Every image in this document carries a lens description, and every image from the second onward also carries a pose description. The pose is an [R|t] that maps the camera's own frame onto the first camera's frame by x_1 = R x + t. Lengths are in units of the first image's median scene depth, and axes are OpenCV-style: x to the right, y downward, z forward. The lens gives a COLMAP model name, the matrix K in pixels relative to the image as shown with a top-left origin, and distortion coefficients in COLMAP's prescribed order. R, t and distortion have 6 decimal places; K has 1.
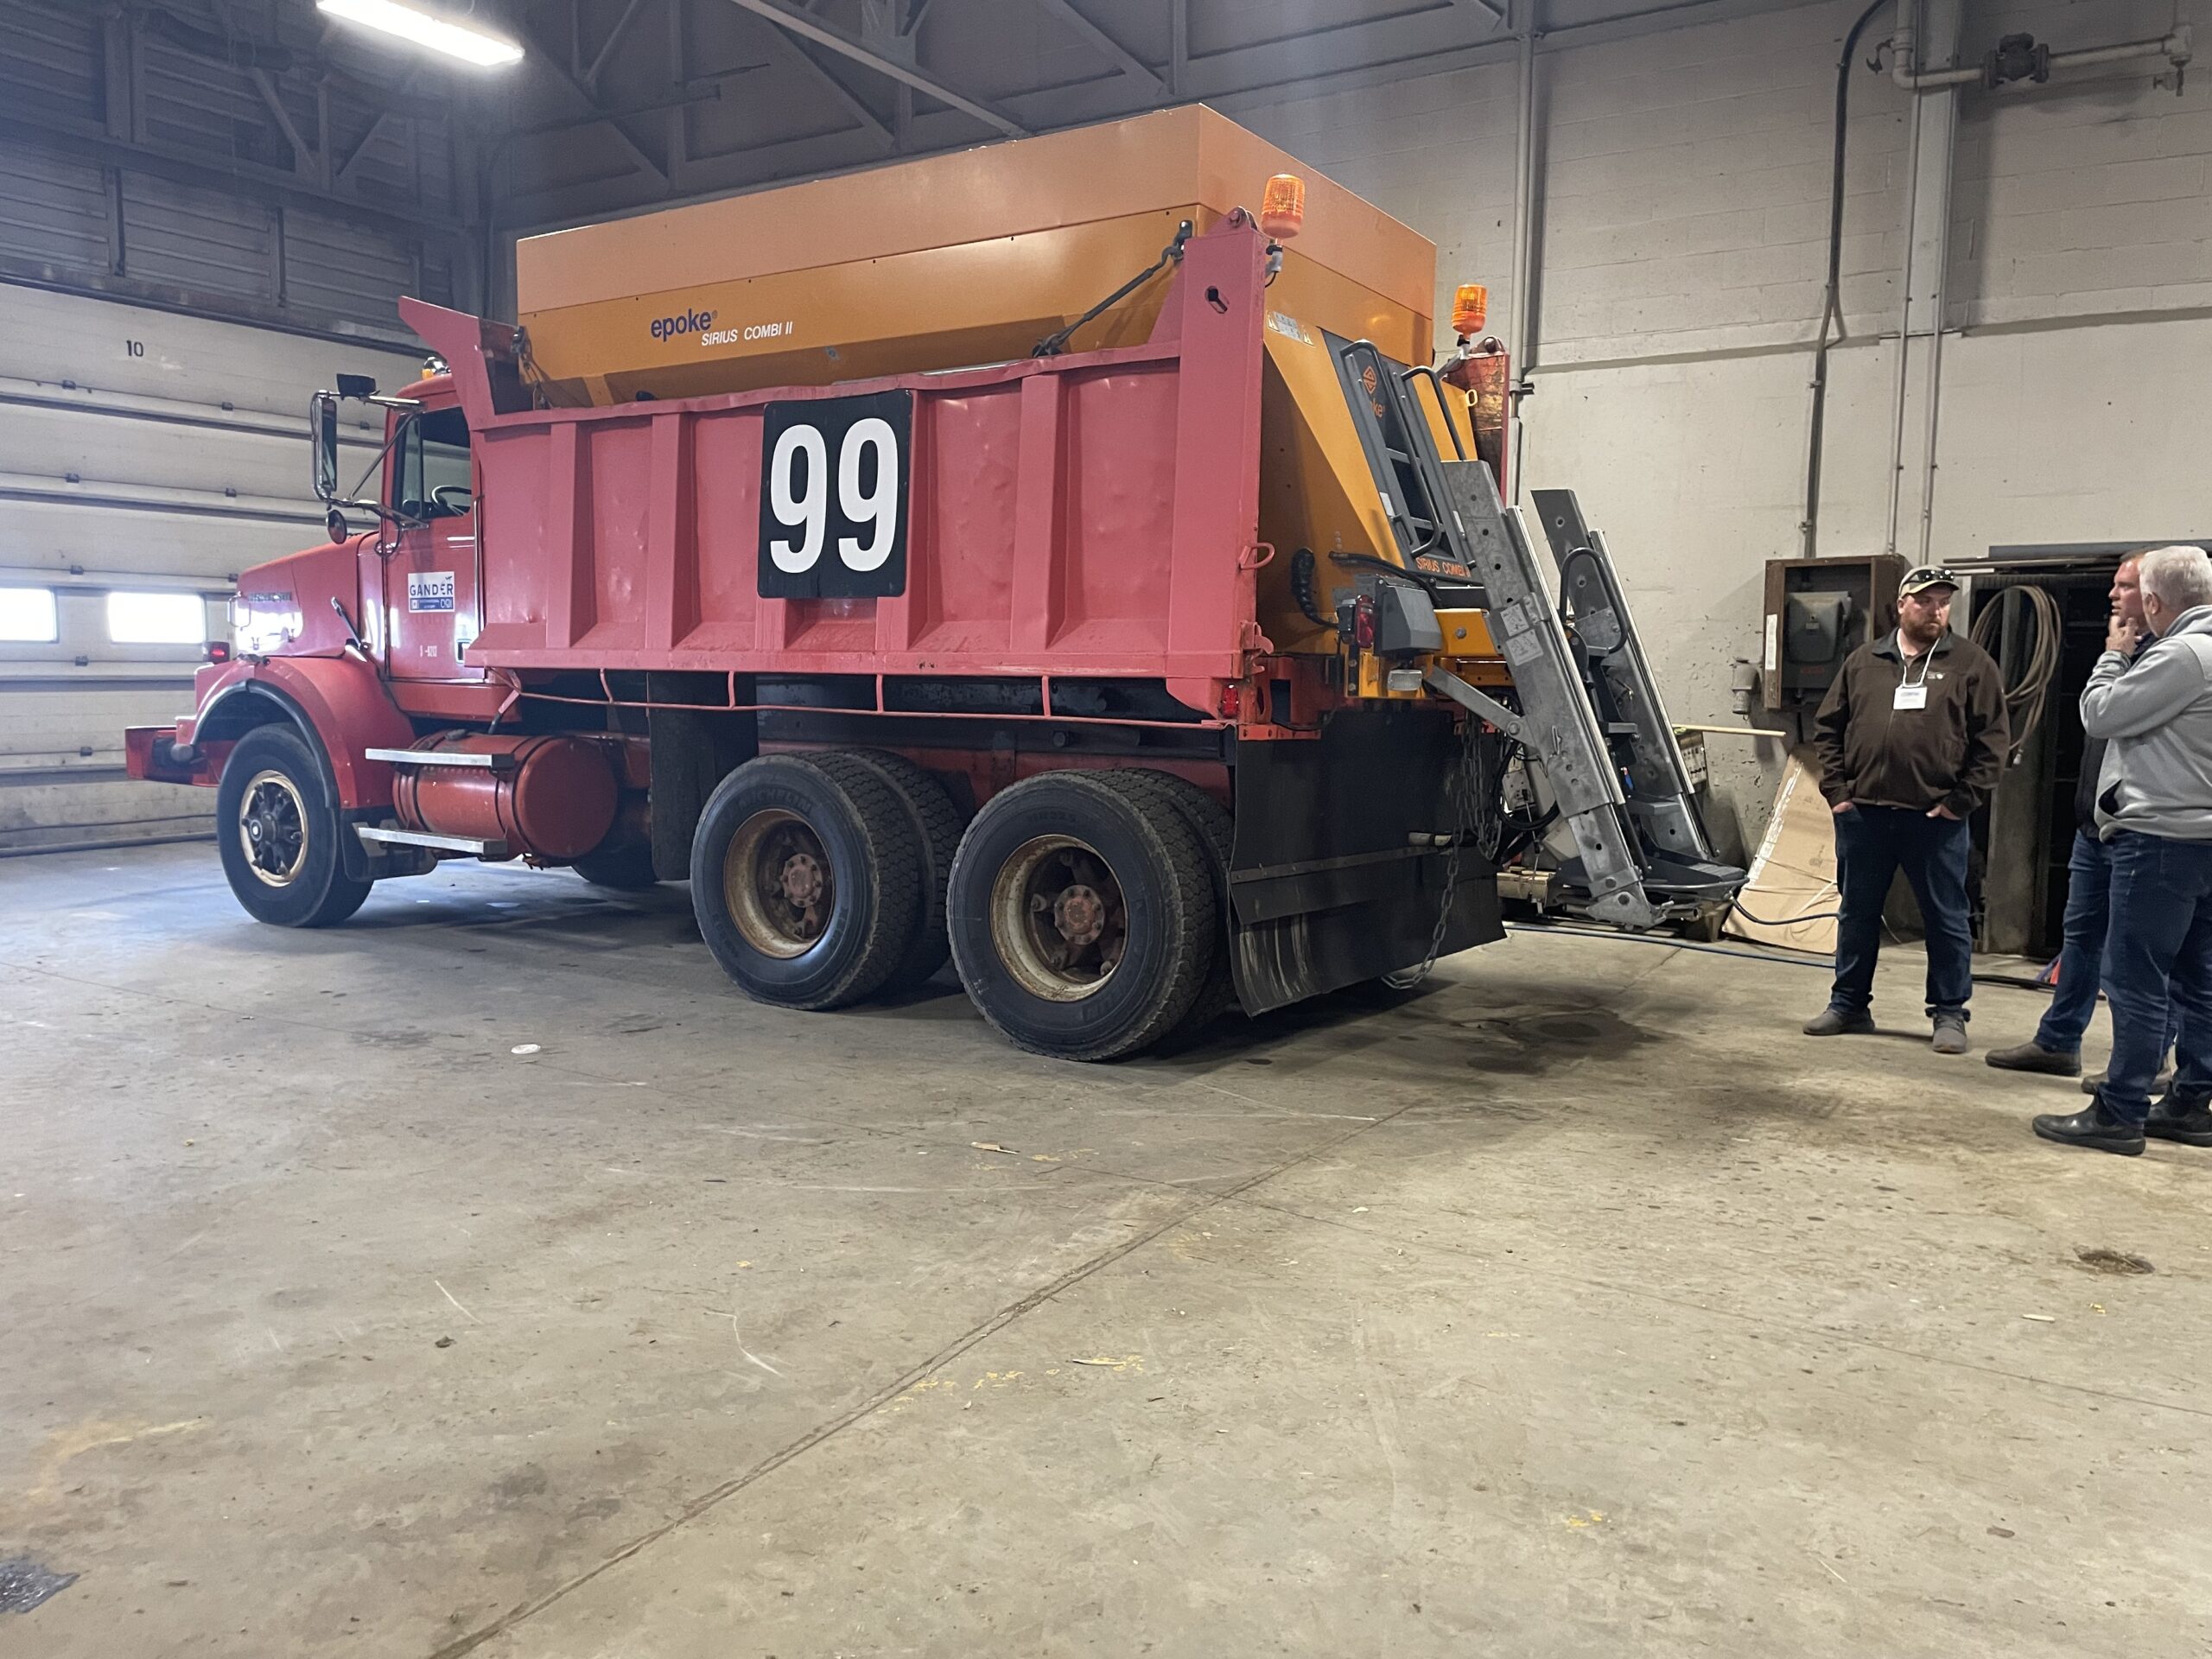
lens RADIAL K [[1667.7, 0, 1097.2], [0, 1667.7, 827.0], [0, 0, 1]] dist [0.089818, -0.114660]
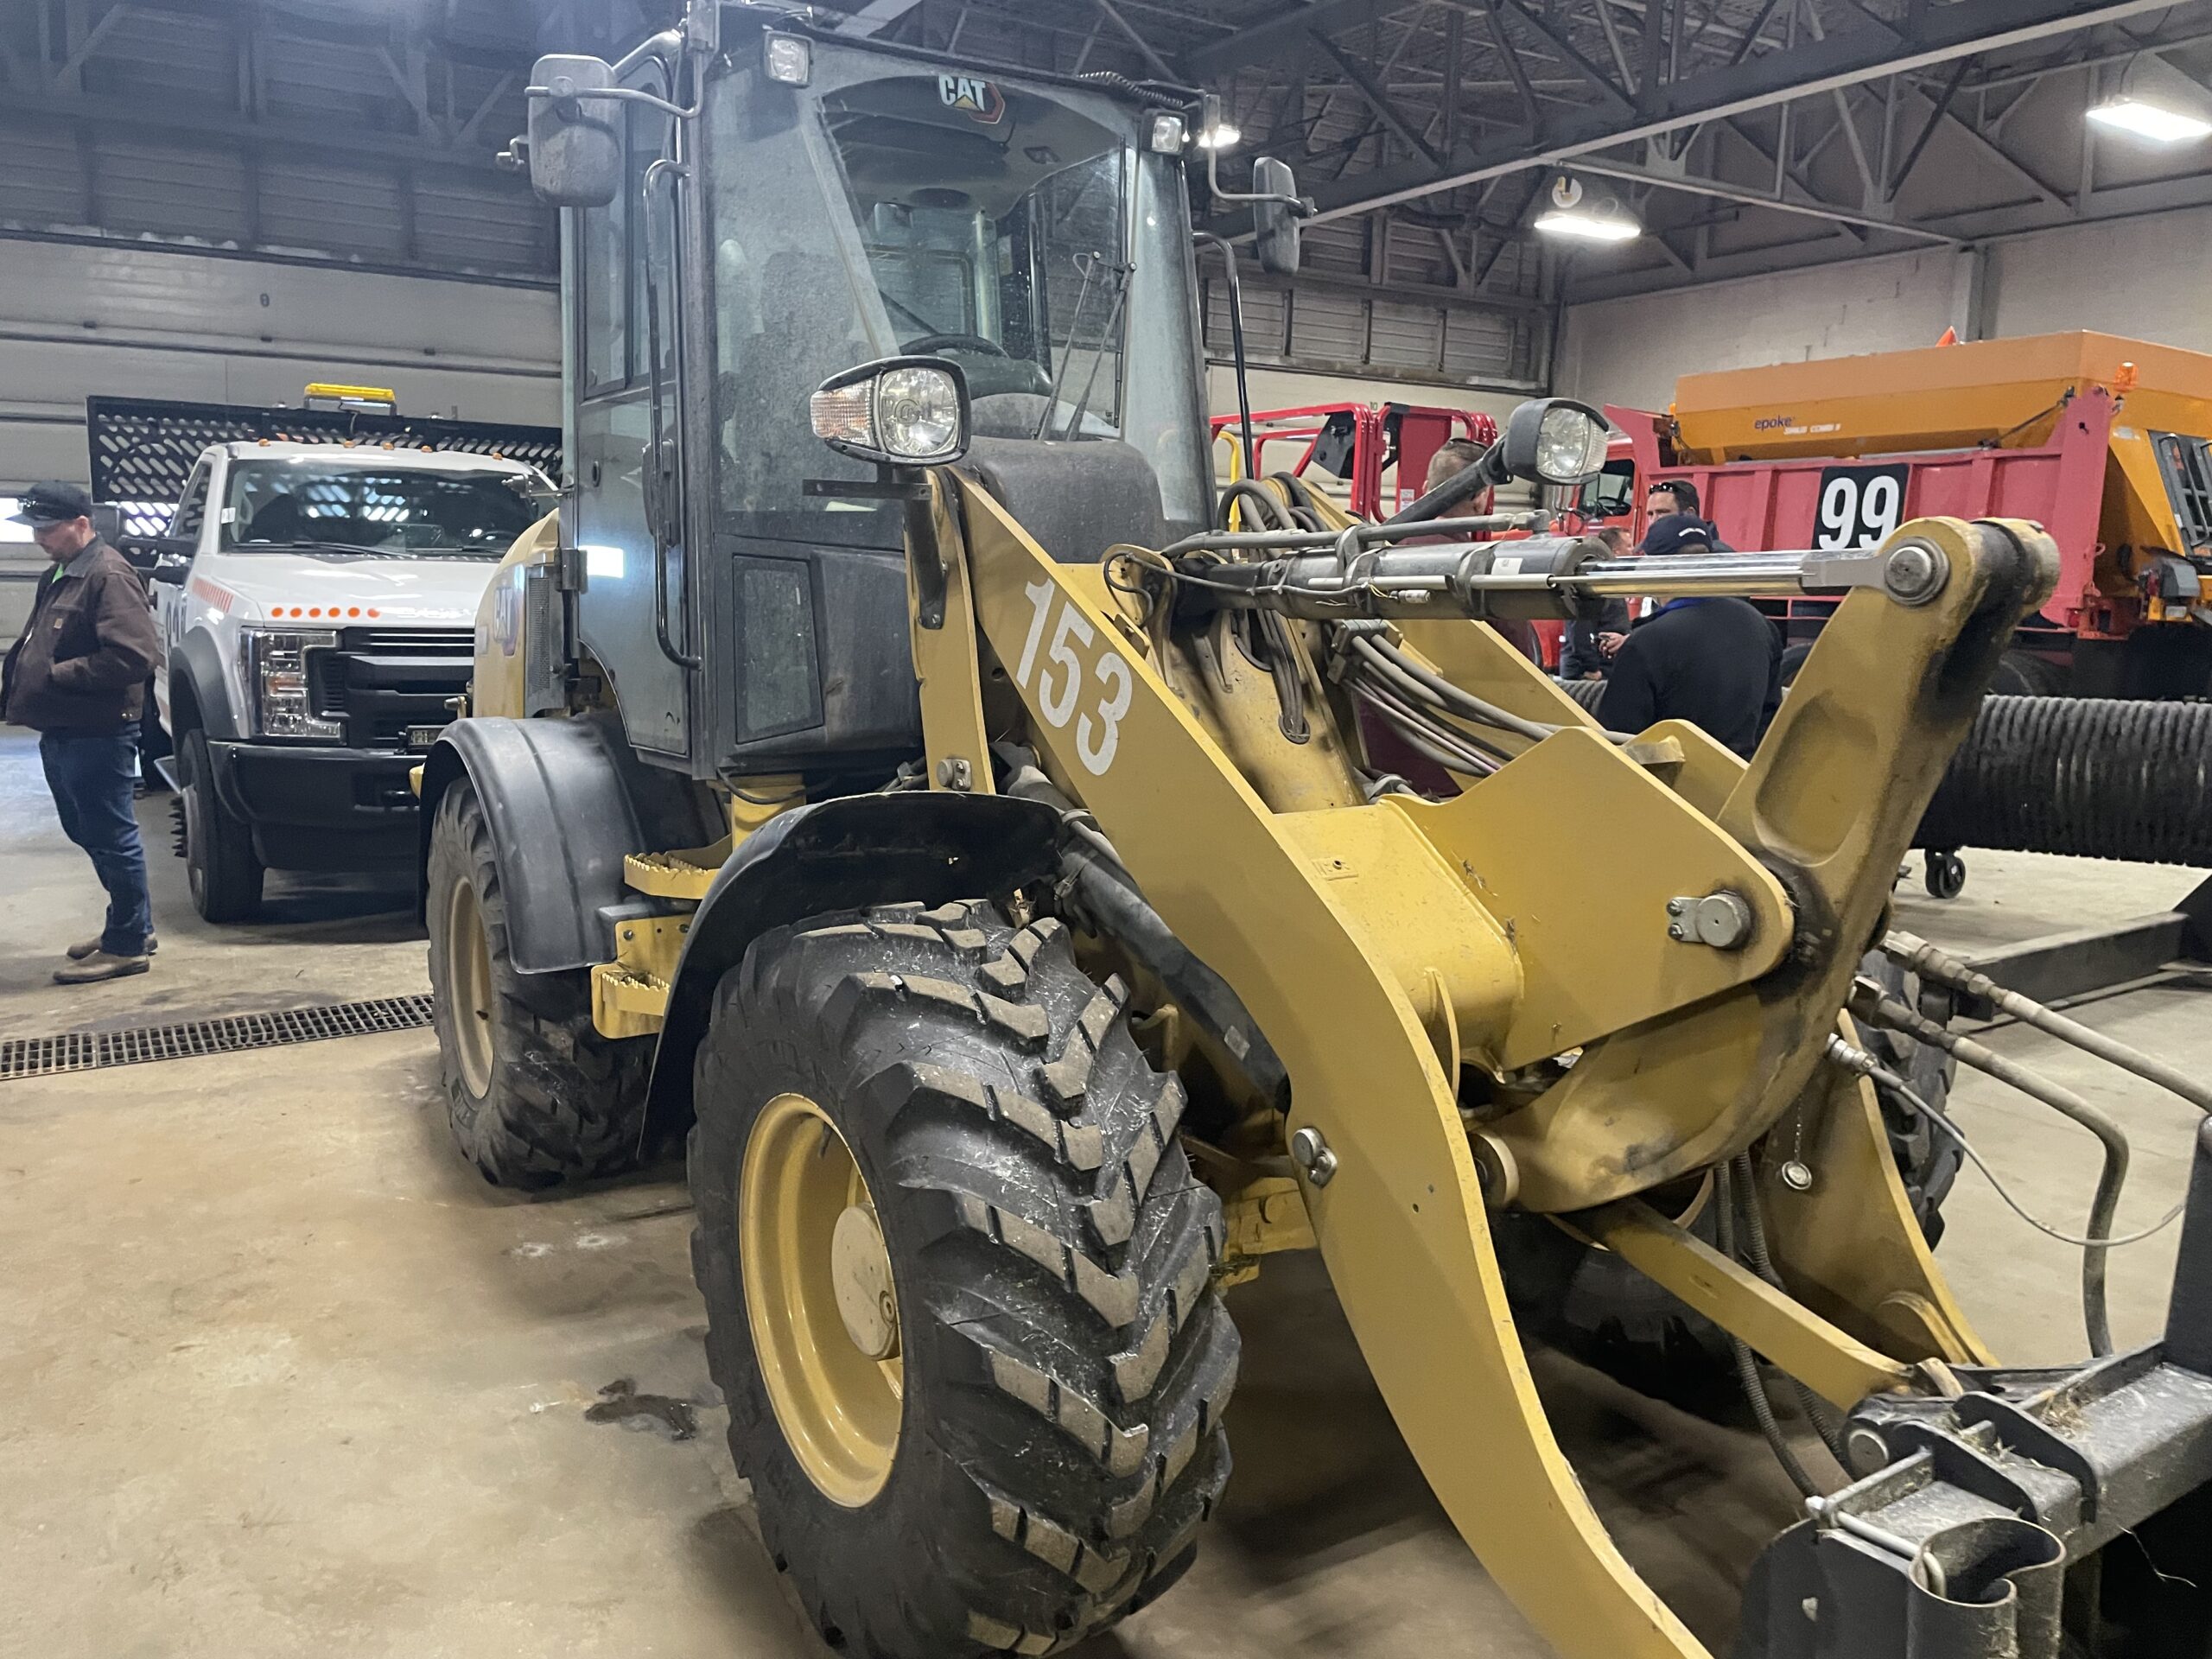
lens RADIAL K [[1667.7, 0, 1094.8], [0, 1667.7, 818.6], [0, 0, 1]] dist [0.089818, -0.114660]
pose [[0.896089, 0.078981, -0.436791, -0.062533], [-0.059084, 0.996509, 0.058979, 0.104903], [0.439925, -0.027043, 0.897627, -1.266162]]
